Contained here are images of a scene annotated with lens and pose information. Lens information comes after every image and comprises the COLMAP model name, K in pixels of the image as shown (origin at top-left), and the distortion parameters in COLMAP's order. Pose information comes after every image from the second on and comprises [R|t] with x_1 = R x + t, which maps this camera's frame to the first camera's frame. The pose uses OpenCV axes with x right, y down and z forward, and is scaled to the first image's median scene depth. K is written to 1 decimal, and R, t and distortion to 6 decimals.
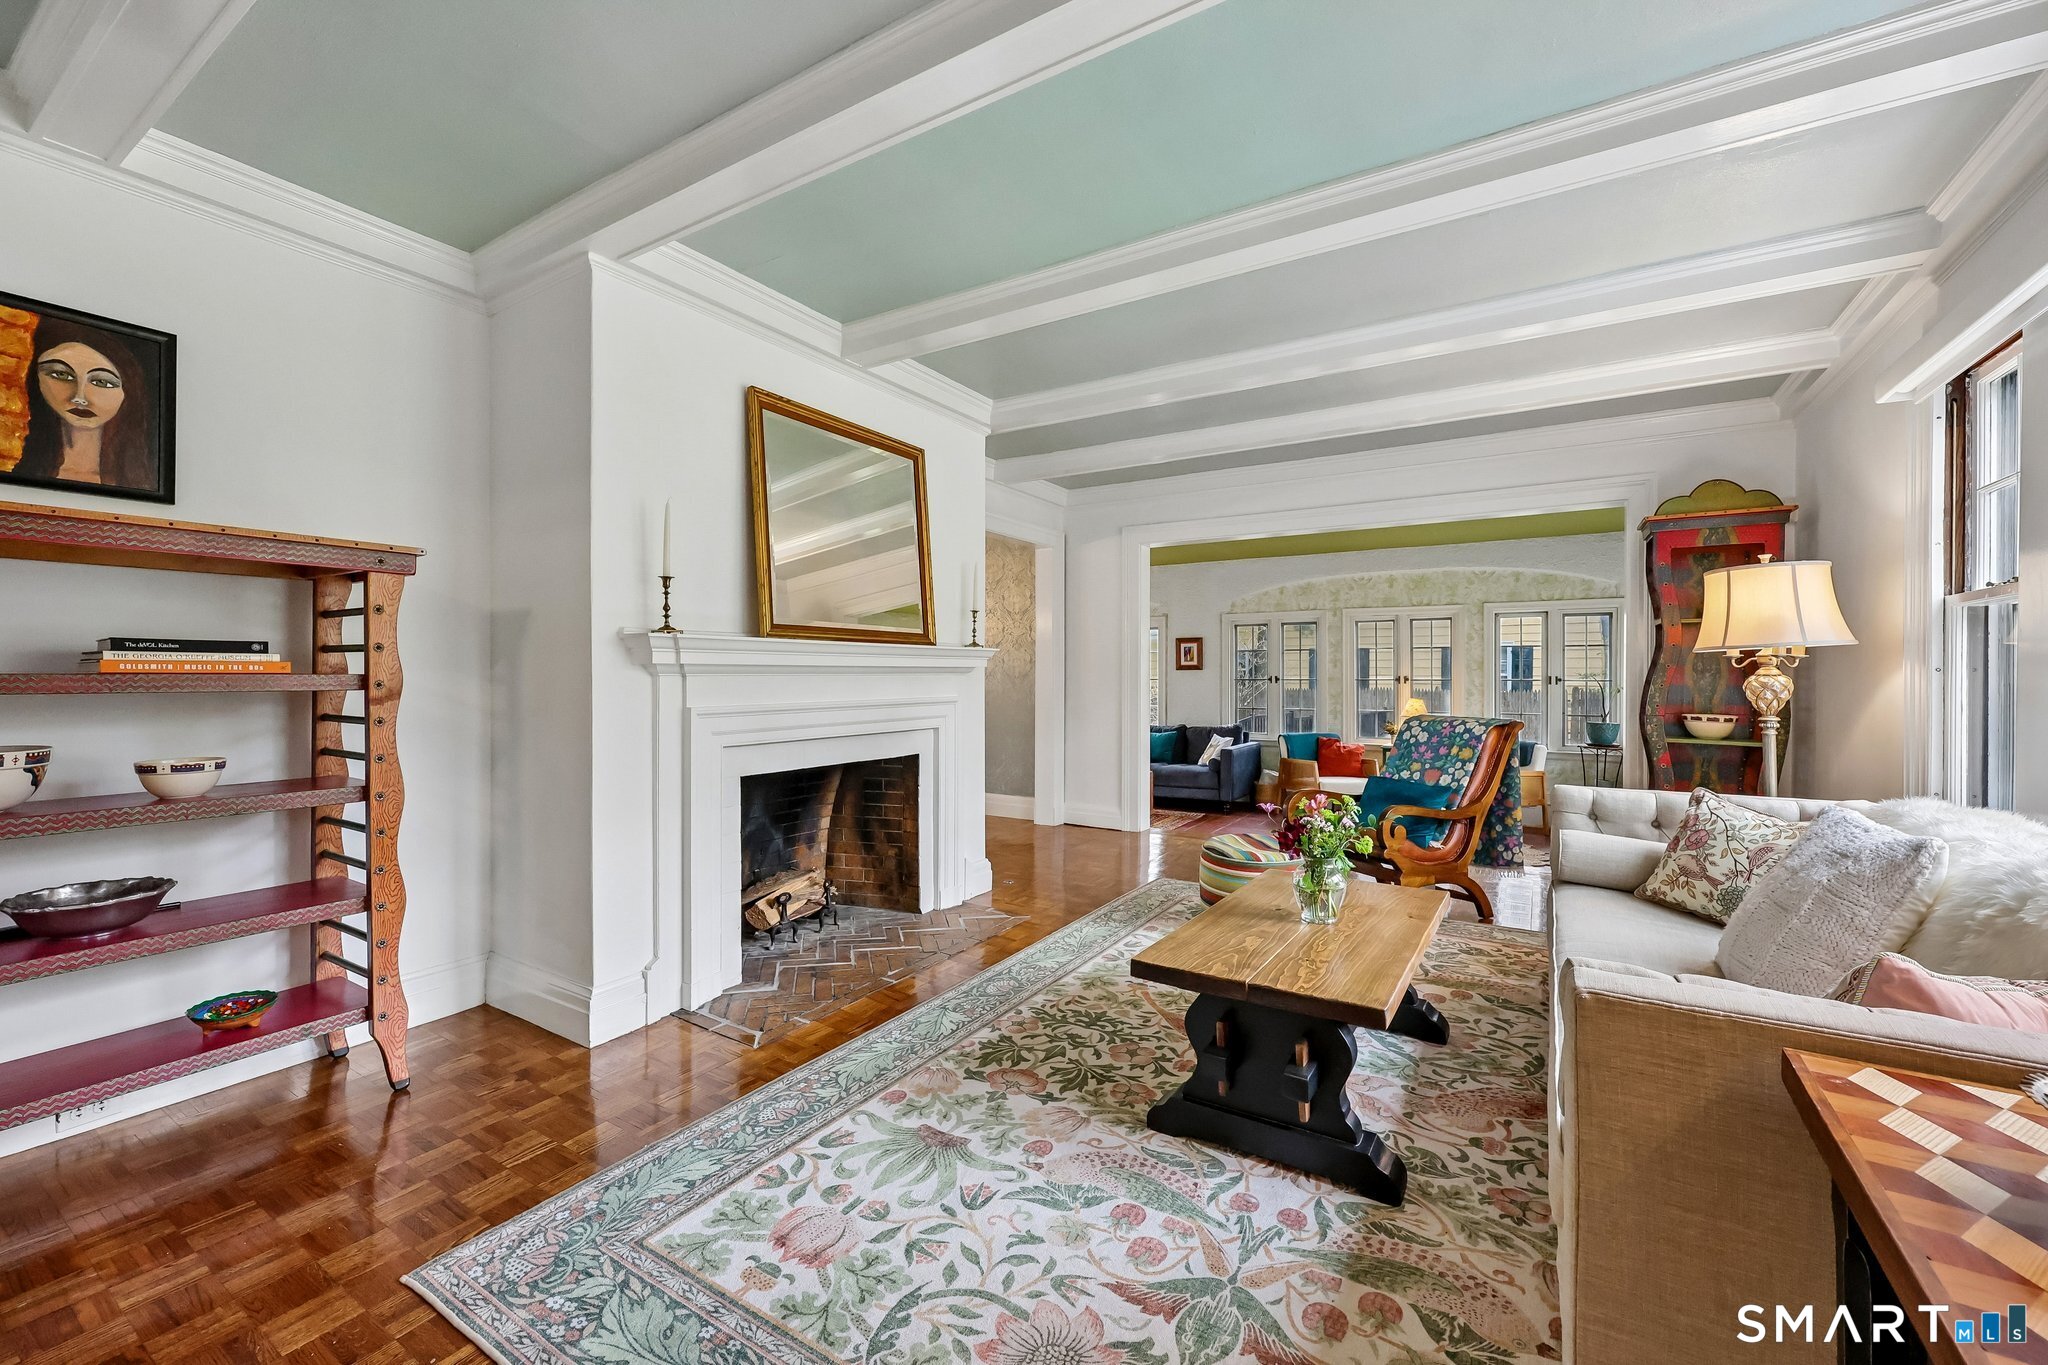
lens RADIAL K [[824.2, 0, 1020.6], [0, 824.2, 675.0], [0, 0, 1]] dist [-0.002056, 0.001419]
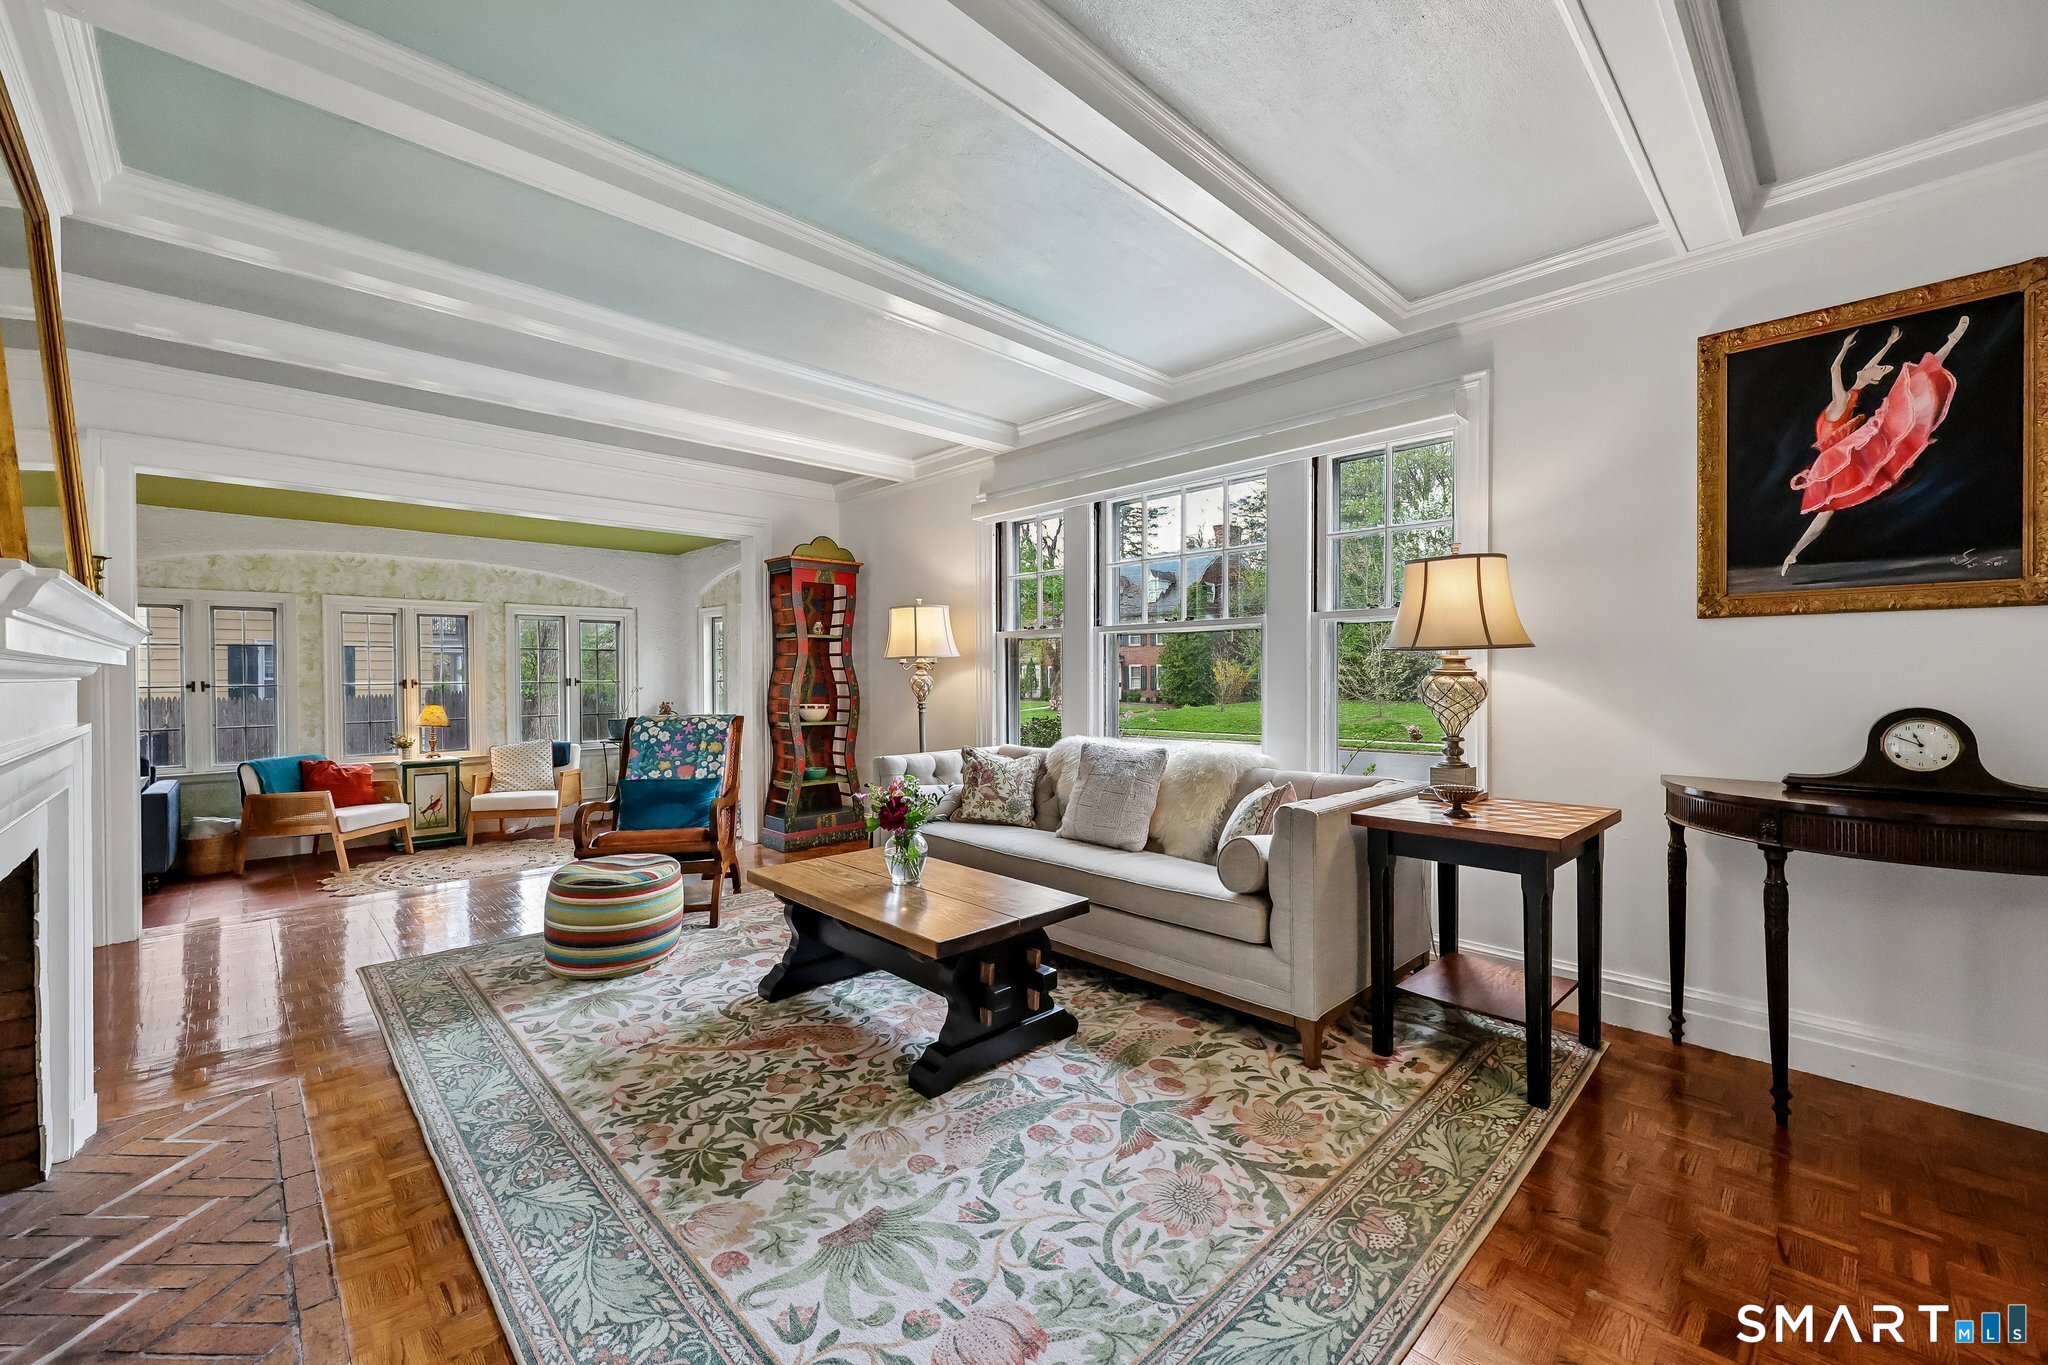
lens RADIAL K [[824.2, 0, 1039.8], [0, 824.2, 679.6], [0, 0, 1]] dist [-0.002056, 0.001419]
pose [[0.230976, -0.009273, 0.972915, -0.631883], [0.007166, 0.999944, 0.007830, -0.001680], [-0.972933, 0.005164, 0.231029, 0.455120]]
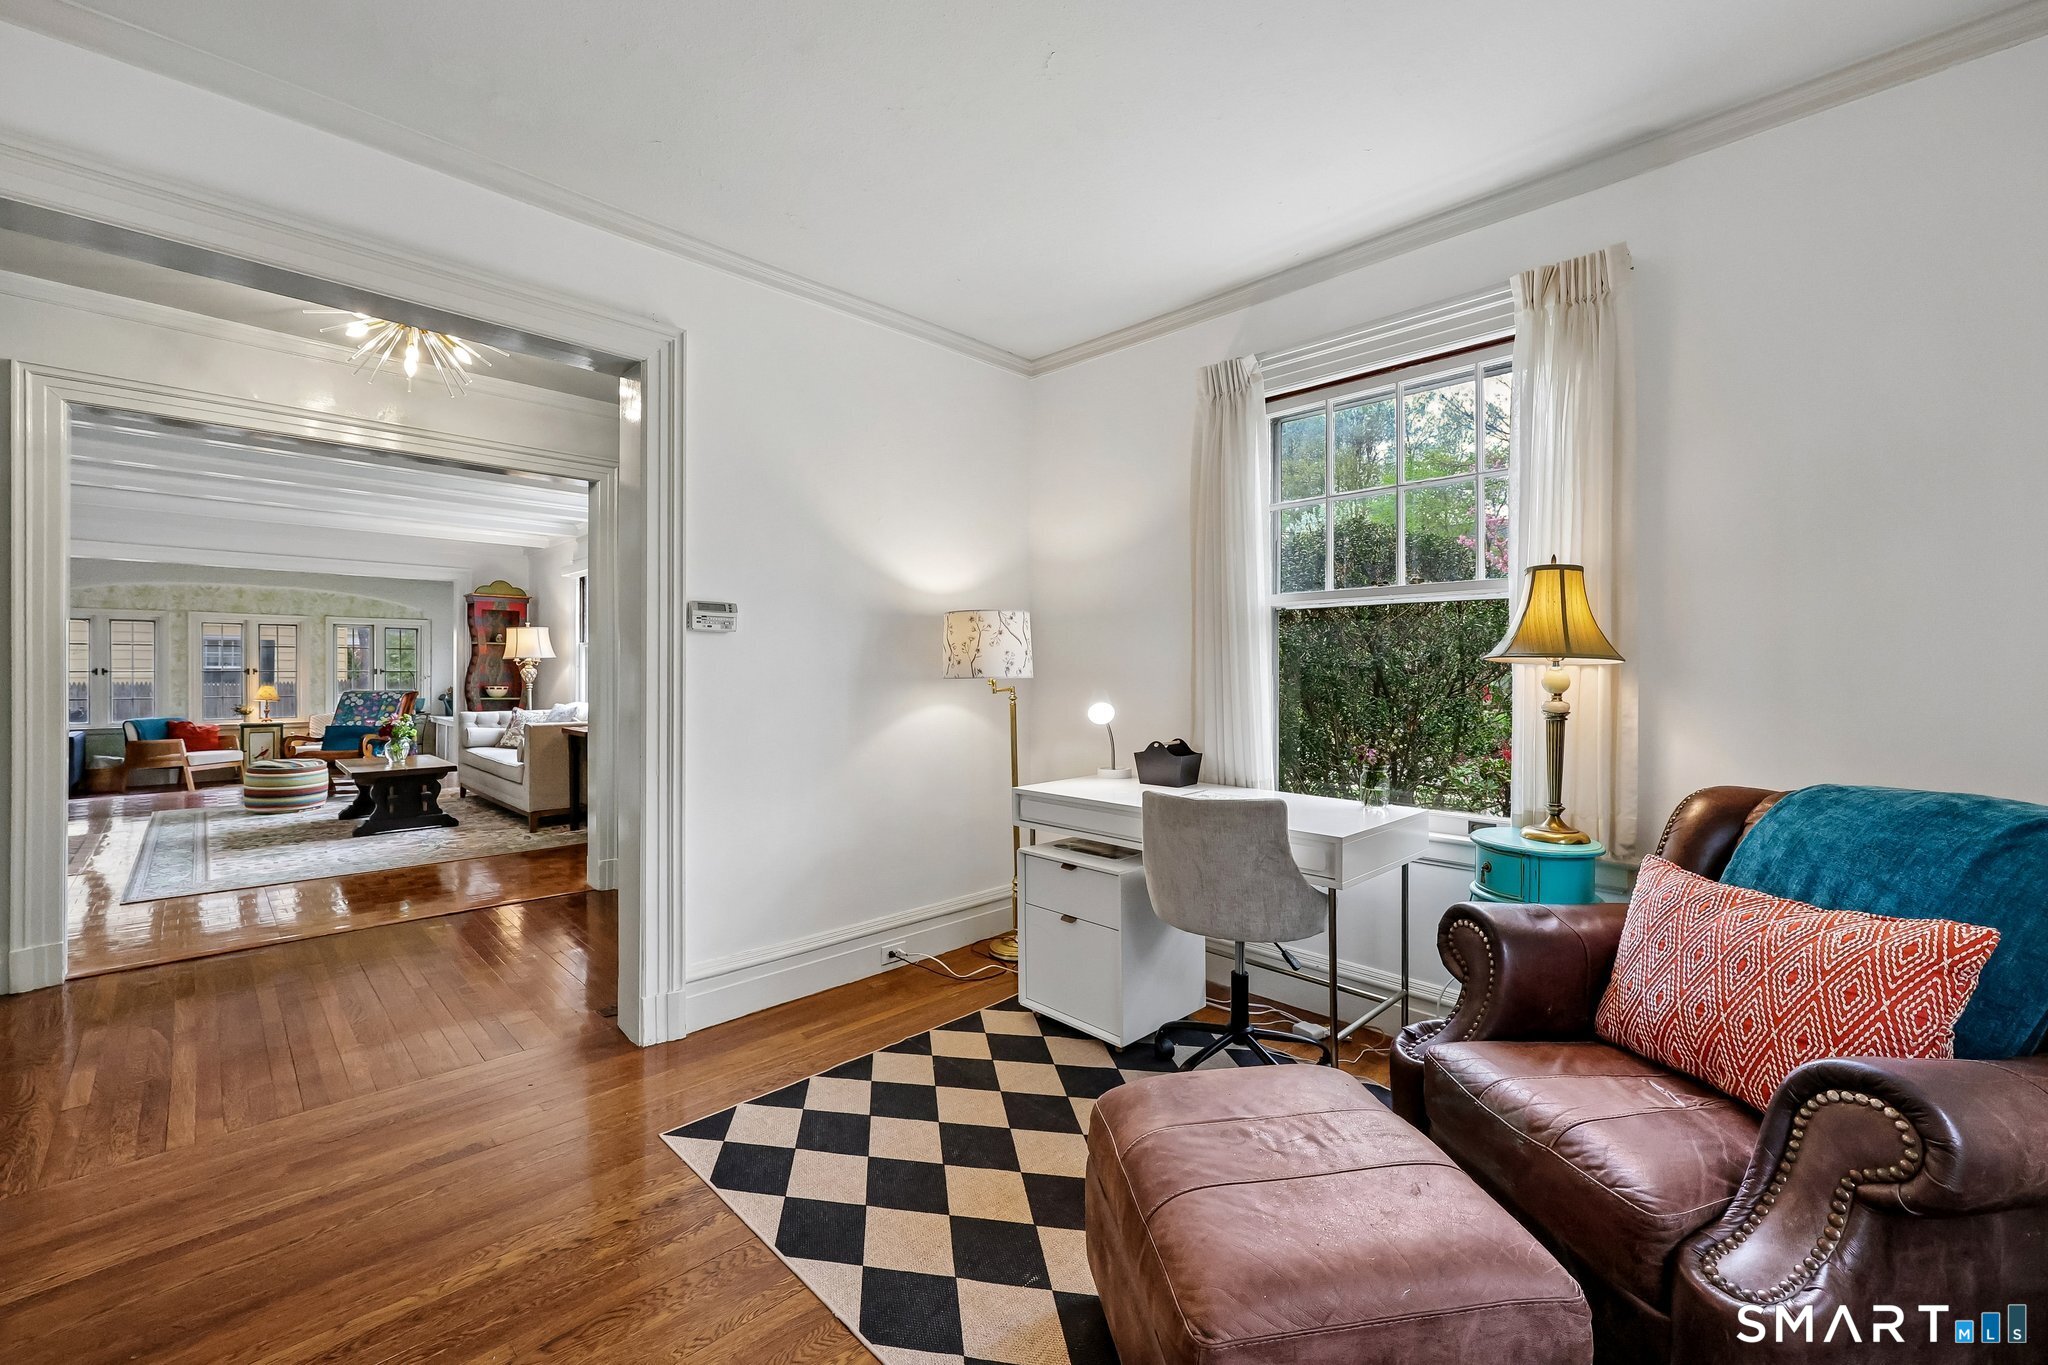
lens RADIAL K [[824.2, 0, 1035.0], [0, 824.2, 670.4], [0, 0, 1]] dist [-0.002056, 0.001419]
pose [[0.214229, -0.000245, 0.976783, -1.470580], [-0.002621, 0.999996, 0.000826, 0.000319], [-0.976780, -0.002737, 0.214228, -1.280018]]
